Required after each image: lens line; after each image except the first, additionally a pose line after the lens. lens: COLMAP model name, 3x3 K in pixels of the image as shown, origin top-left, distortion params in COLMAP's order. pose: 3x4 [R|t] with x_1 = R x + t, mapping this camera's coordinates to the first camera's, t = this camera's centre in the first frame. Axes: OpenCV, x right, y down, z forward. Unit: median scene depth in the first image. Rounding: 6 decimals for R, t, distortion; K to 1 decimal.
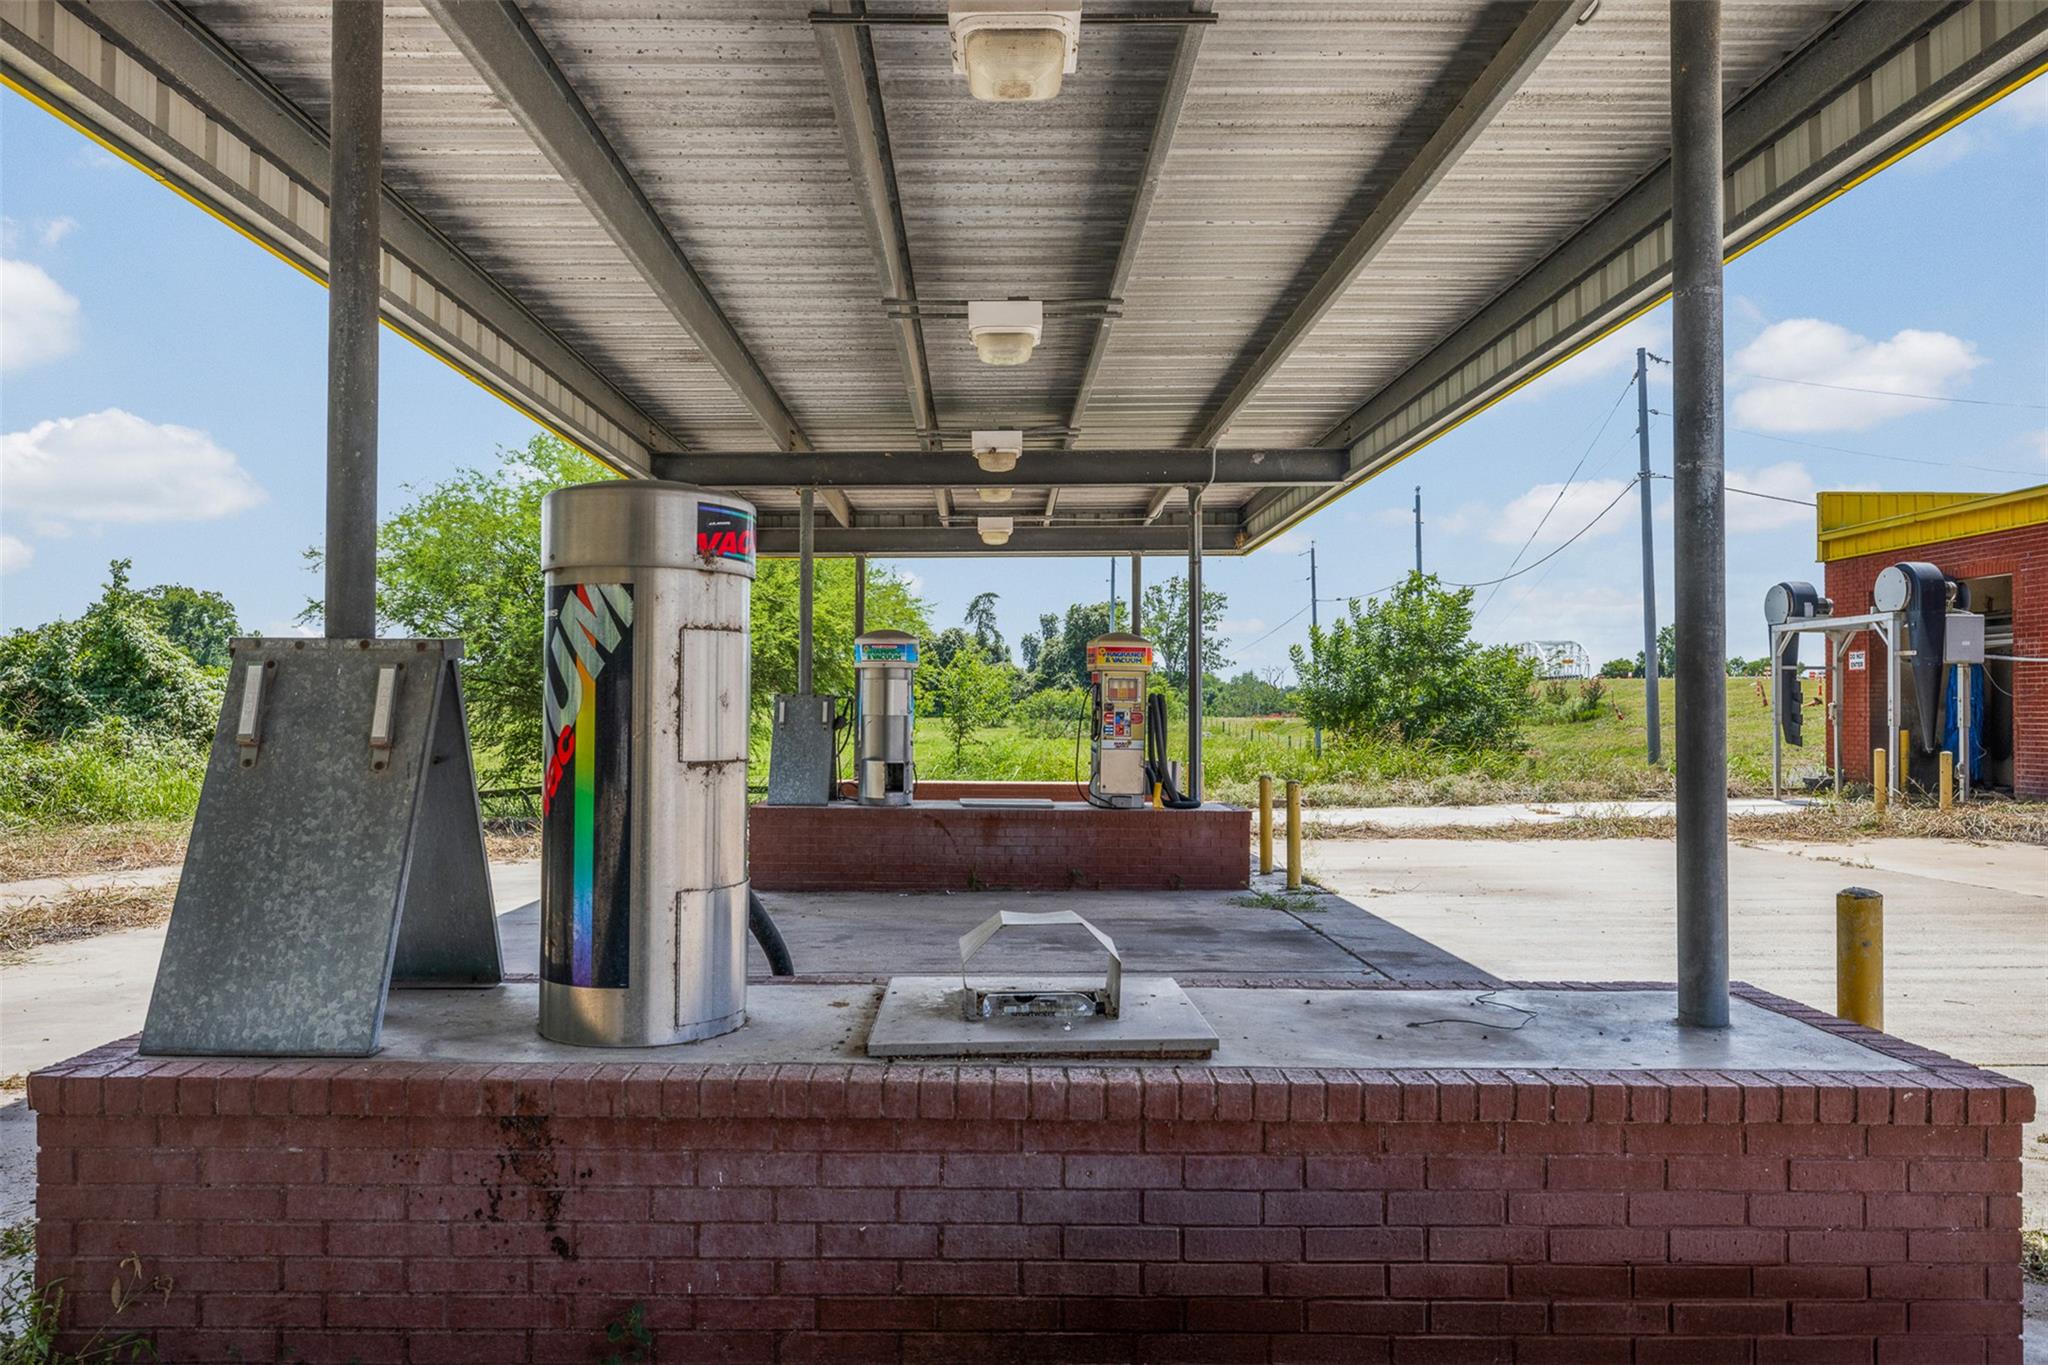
lens RADIAL K [[1391.0, 0, 1024.0], [0, 1391.0, 682.5], [0, 0, 1]] dist [-0.001391, 0.000233]
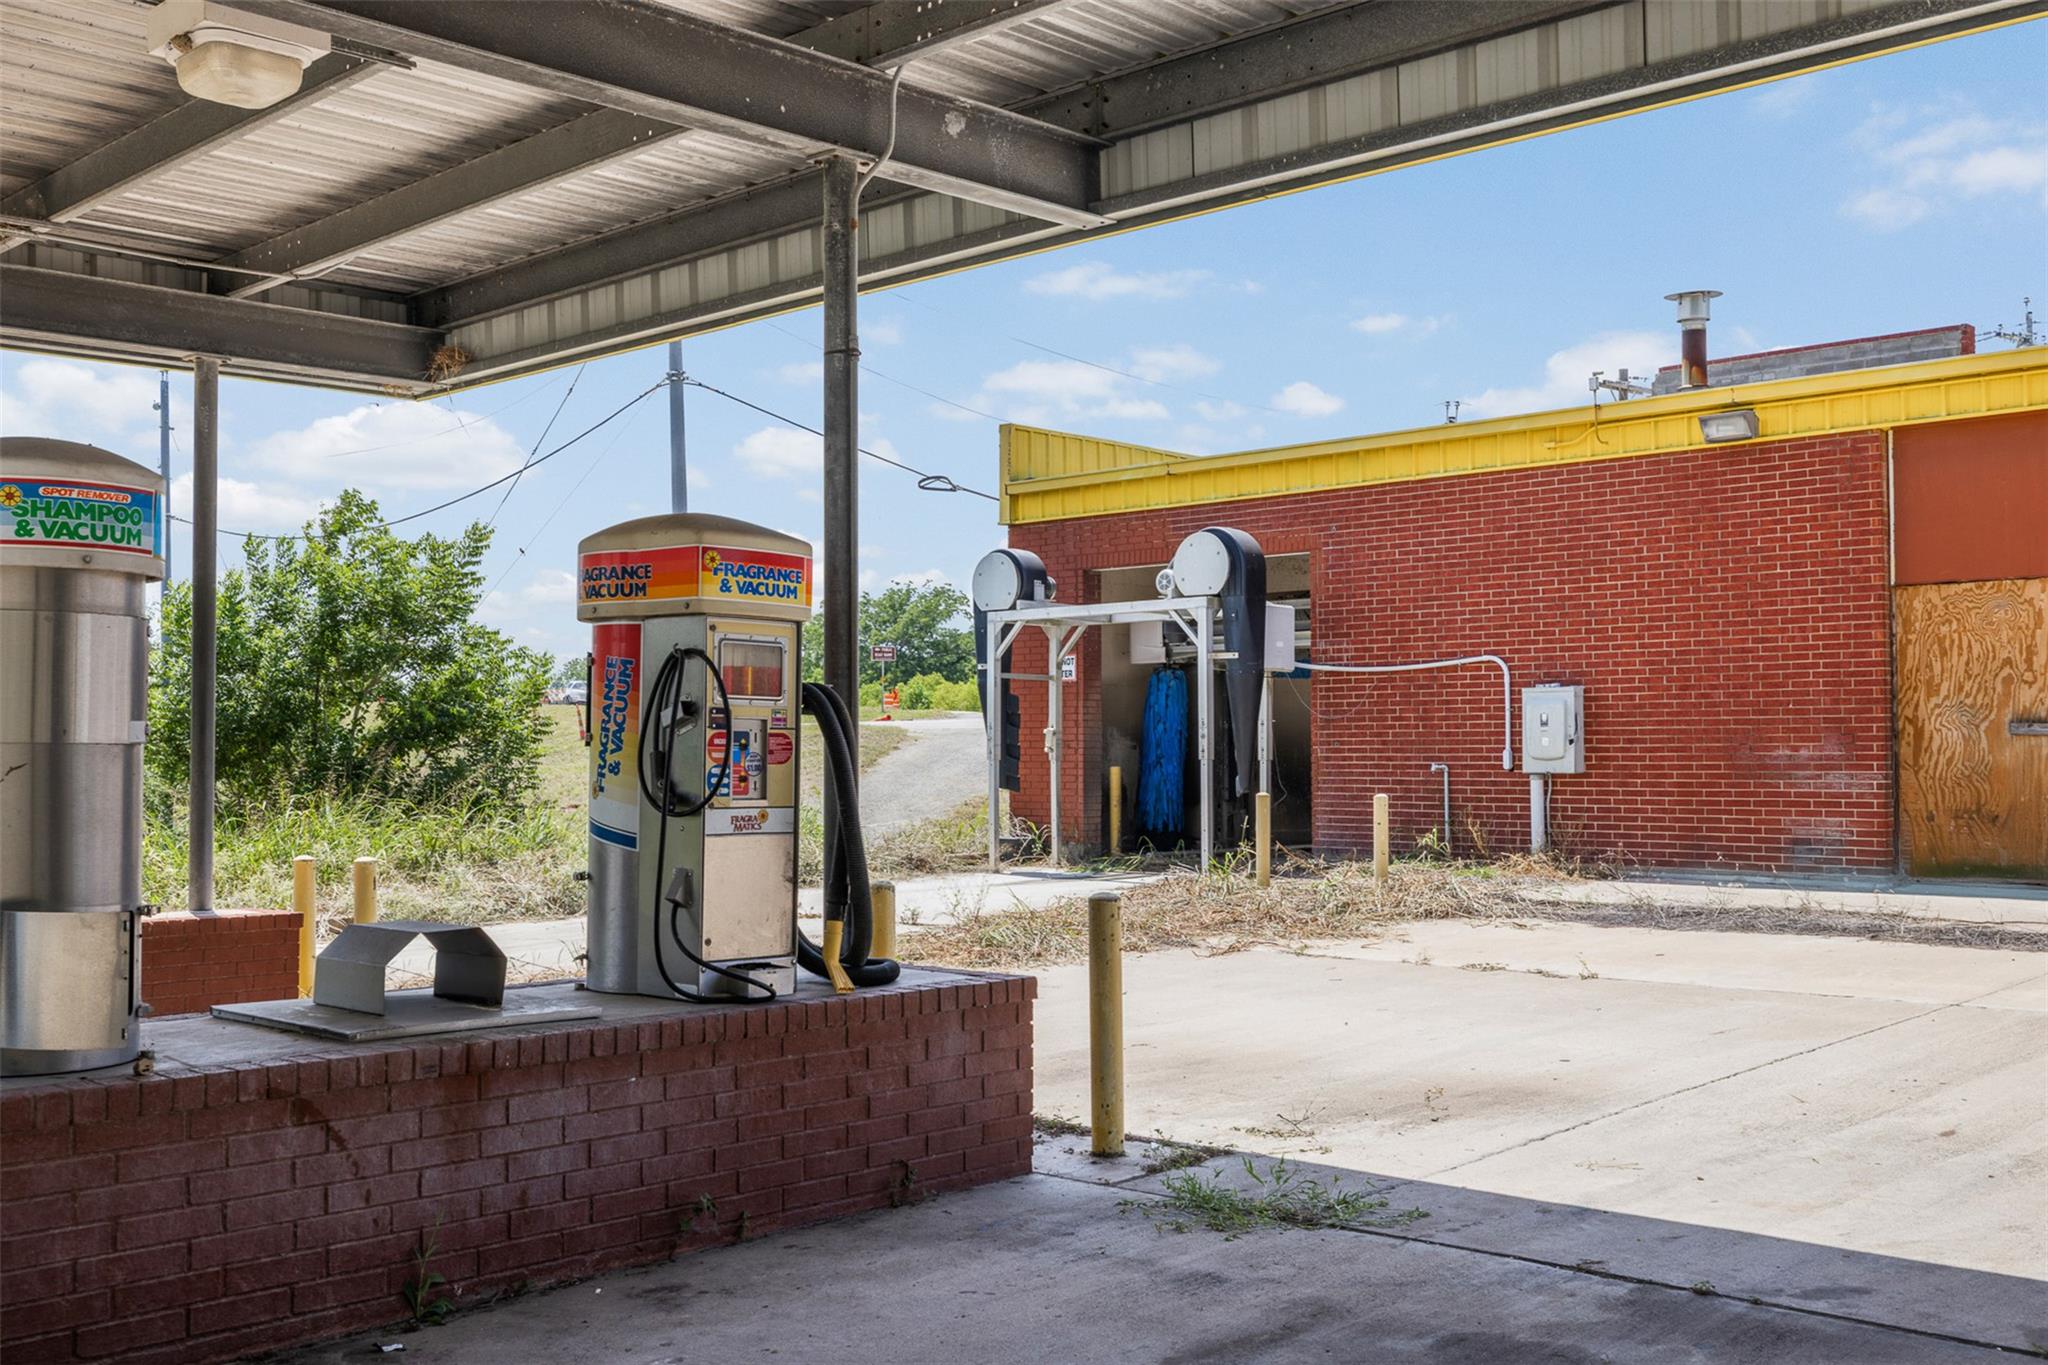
lens RADIAL K [[2008.9, 0, 1024.0], [0, 2008.9, 682.5], [0, 0, 1]] dist [0.004123, -0.000738]
pose [[0.701343, 0.018099, 0.712594, -0.157429], [-0.008667, 0.999820, -0.016864, 0.010387], [-0.712771, 0.005651, 0.701374, 0.364171]]
